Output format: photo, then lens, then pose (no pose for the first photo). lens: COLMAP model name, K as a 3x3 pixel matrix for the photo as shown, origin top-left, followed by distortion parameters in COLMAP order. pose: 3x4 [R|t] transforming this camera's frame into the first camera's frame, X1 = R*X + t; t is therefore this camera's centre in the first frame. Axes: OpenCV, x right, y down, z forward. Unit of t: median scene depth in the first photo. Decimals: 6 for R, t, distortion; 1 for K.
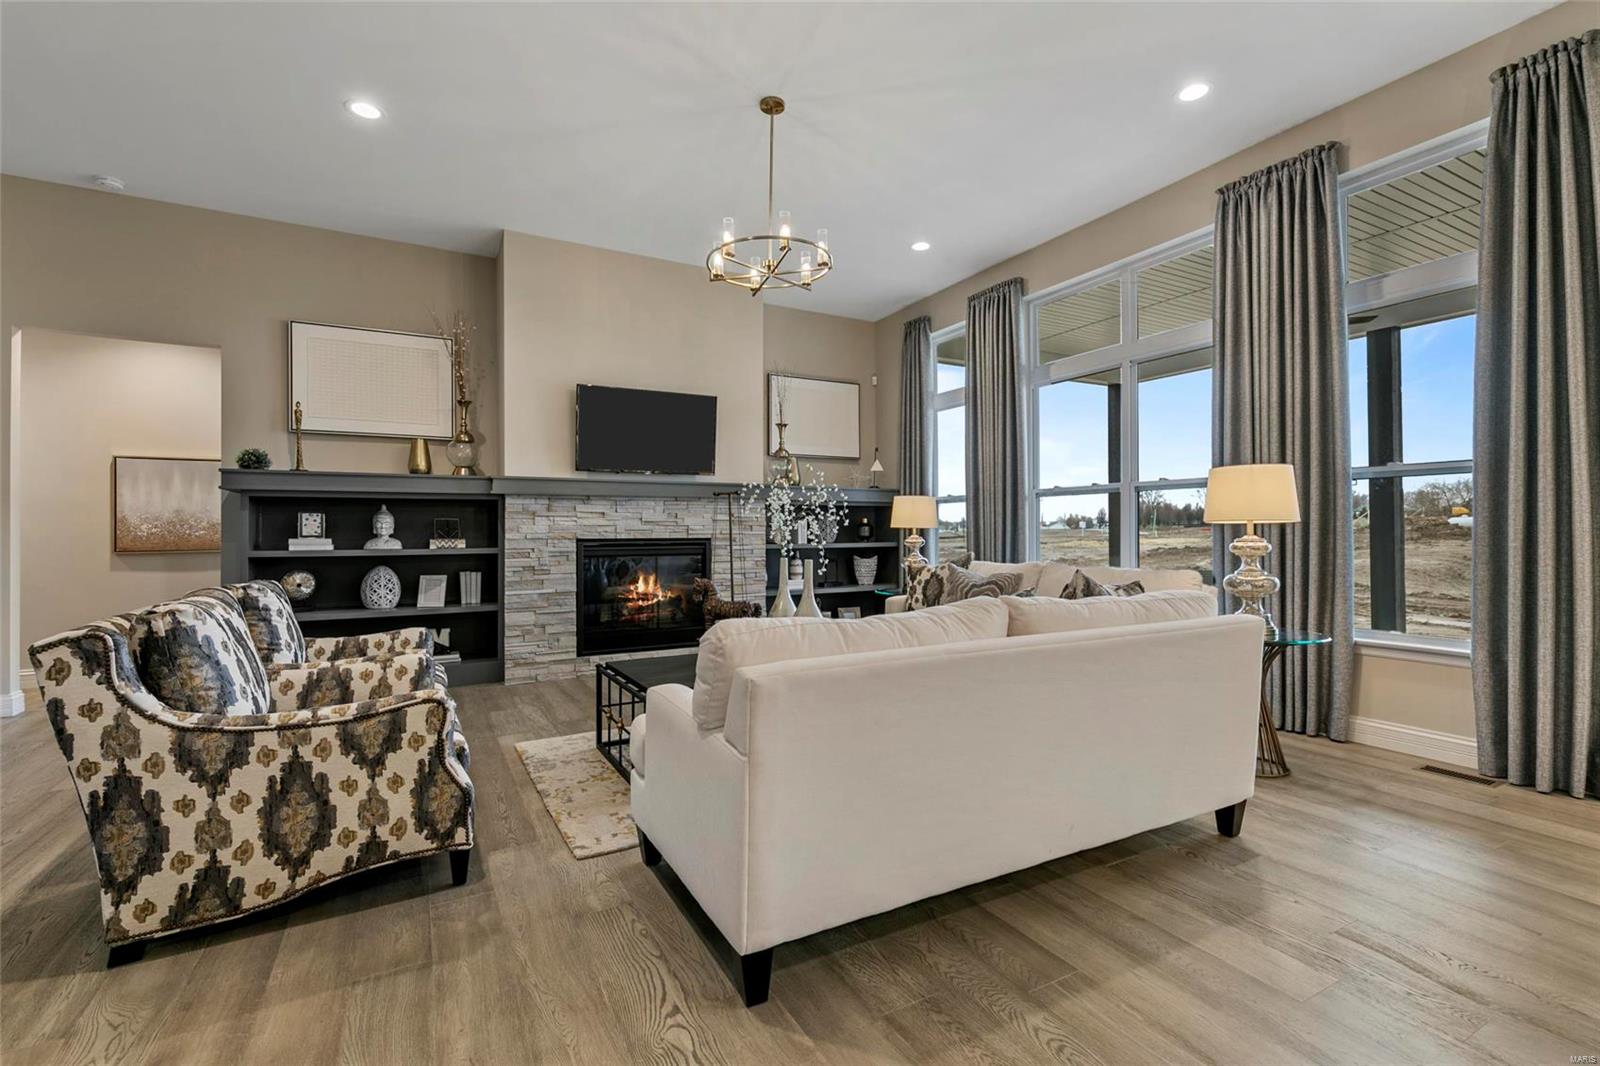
lens RADIAL K [[717.0, 0, 791.8], [0, 717.0, 529.3], [0, 0, 1]] dist [0.001665, 0.000737]
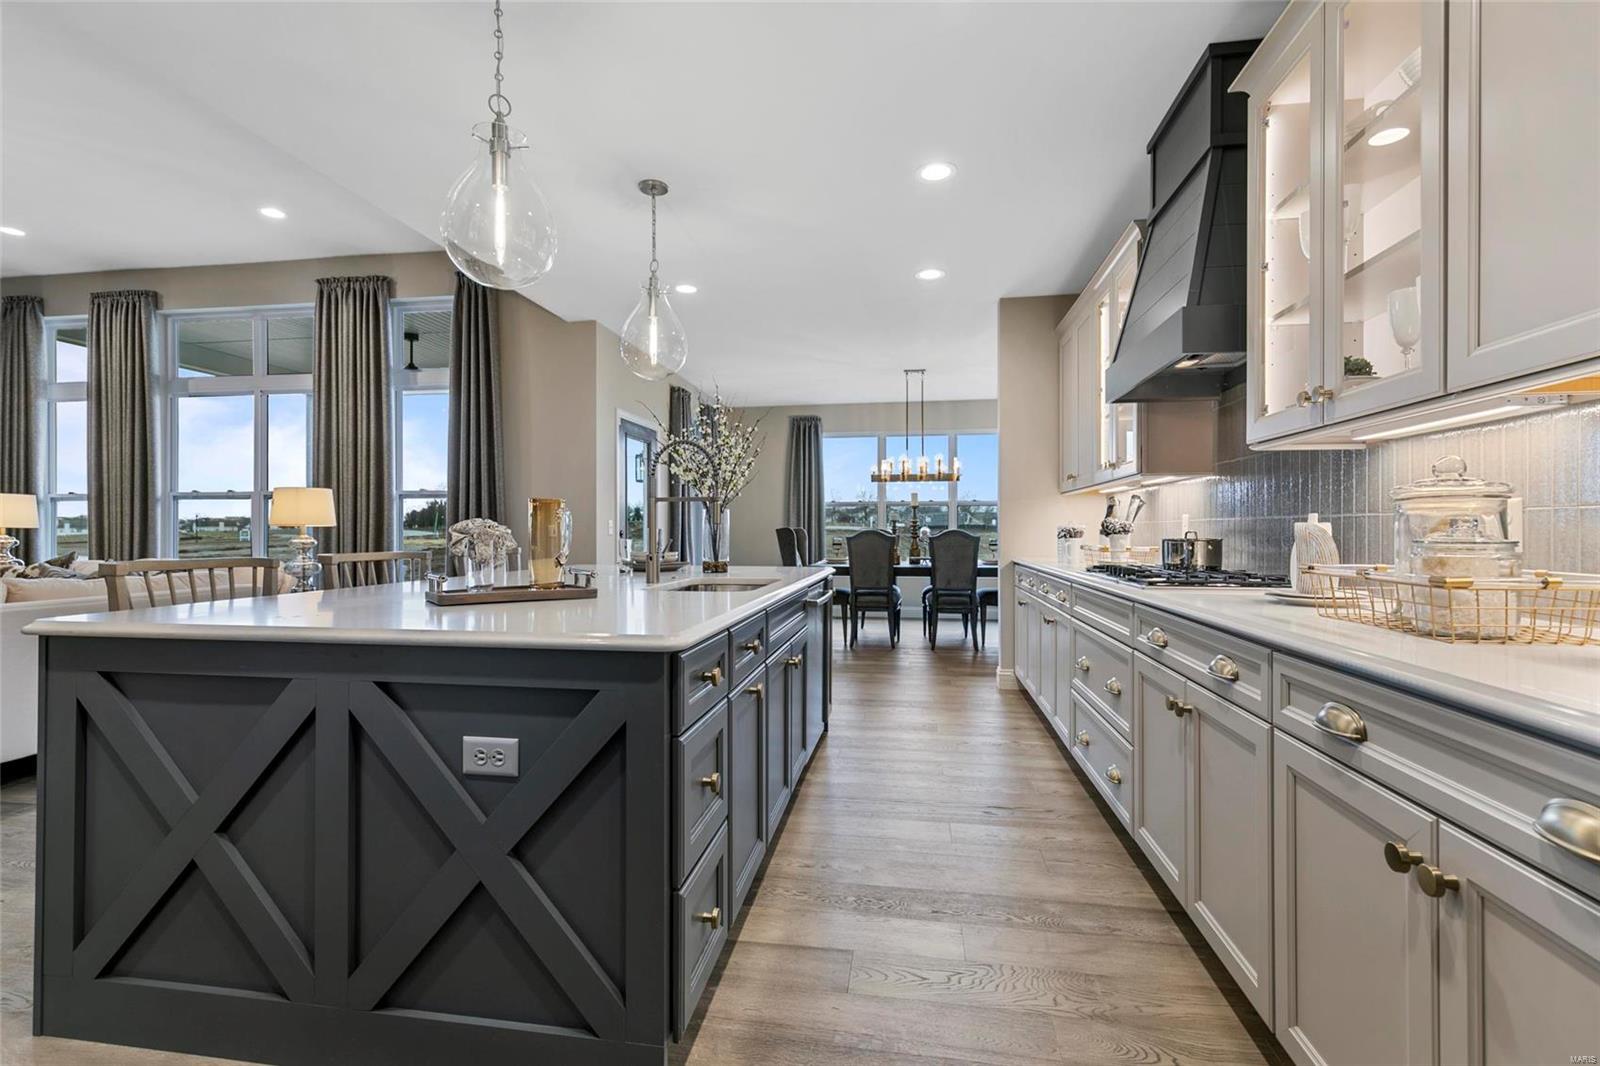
lens RADIAL K [[717.0, 0, 799.3], [0, 717.0, 536.1], [0, 0, 1]] dist [0.001665, 0.000737]
pose [[0.598024, 0.000566, 0.801478, 0.039094], [-0.007408, 0.999961, 0.004821, -0.001650], [-0.801444, -0.008820, 0.598005, -0.400261]]
